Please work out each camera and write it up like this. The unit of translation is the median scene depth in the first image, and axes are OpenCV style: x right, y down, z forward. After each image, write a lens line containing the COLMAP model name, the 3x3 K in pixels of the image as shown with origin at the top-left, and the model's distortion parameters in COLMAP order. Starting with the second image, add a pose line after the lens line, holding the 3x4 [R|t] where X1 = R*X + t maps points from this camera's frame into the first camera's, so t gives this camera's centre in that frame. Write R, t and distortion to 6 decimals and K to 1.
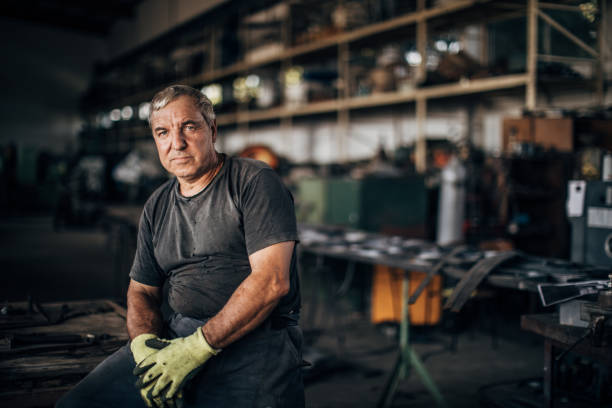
lens RADIAL K [[916.1, 0, 306.0], [0, 916.1, 204.0], [0, 0, 1]] dist [-0.112223, 0.073186]
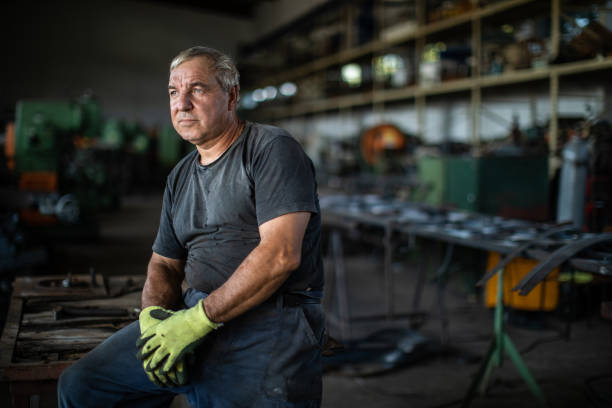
lens RADIAL K [[916.1, 0, 306.0], [0, 916.1, 204.0], [0, 0, 1]] dist [-0.112223, 0.073186]
pose [[0.986567, 0.014004, -0.162756, 0.042500], [-0.010788, 0.999729, 0.020628, 0.003877], [0.163001, -0.018595, 0.986451, 0.023536]]
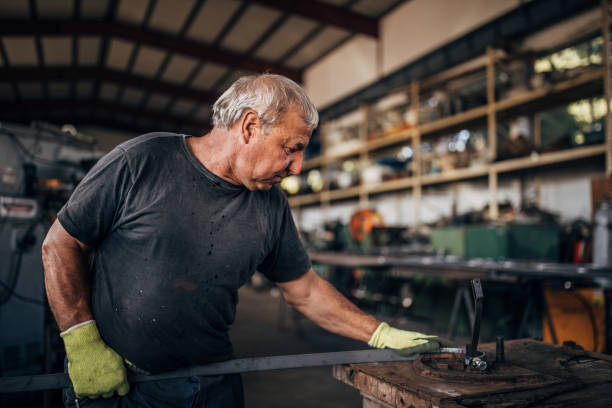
lens RADIAL K [[601.4, 0, 306.0], [0, 601.4, 204.0], [0, 0, 1]] dist [-0.006536, 0.007005]
pose [[0.999729, -0.008303, -0.021731, -0.196697], [0.005976, 0.994454, -0.104999, 0.026770], [0.022482, 0.104841, 0.994235, 0.272819]]
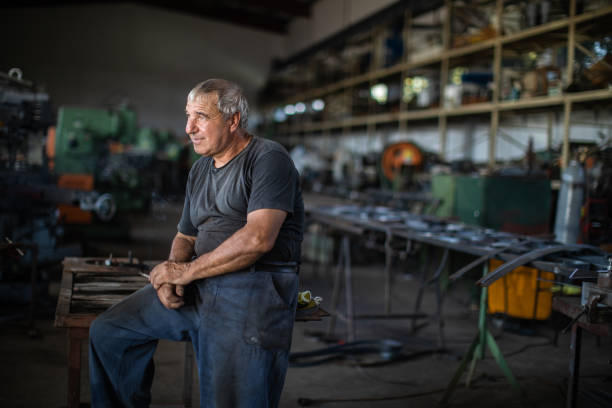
lens RADIAL K [[916.1, 0, 306.0], [0, 916.1, 204.0], [0, 0, 1]] dist [-0.112223, 0.073186]
pose [[0.979623, 0.053637, -0.193550, 0.071137], [-0.053626, 0.998547, 0.005299, 0.010168], [0.193553, 0.005189, 0.981076, -0.063520]]
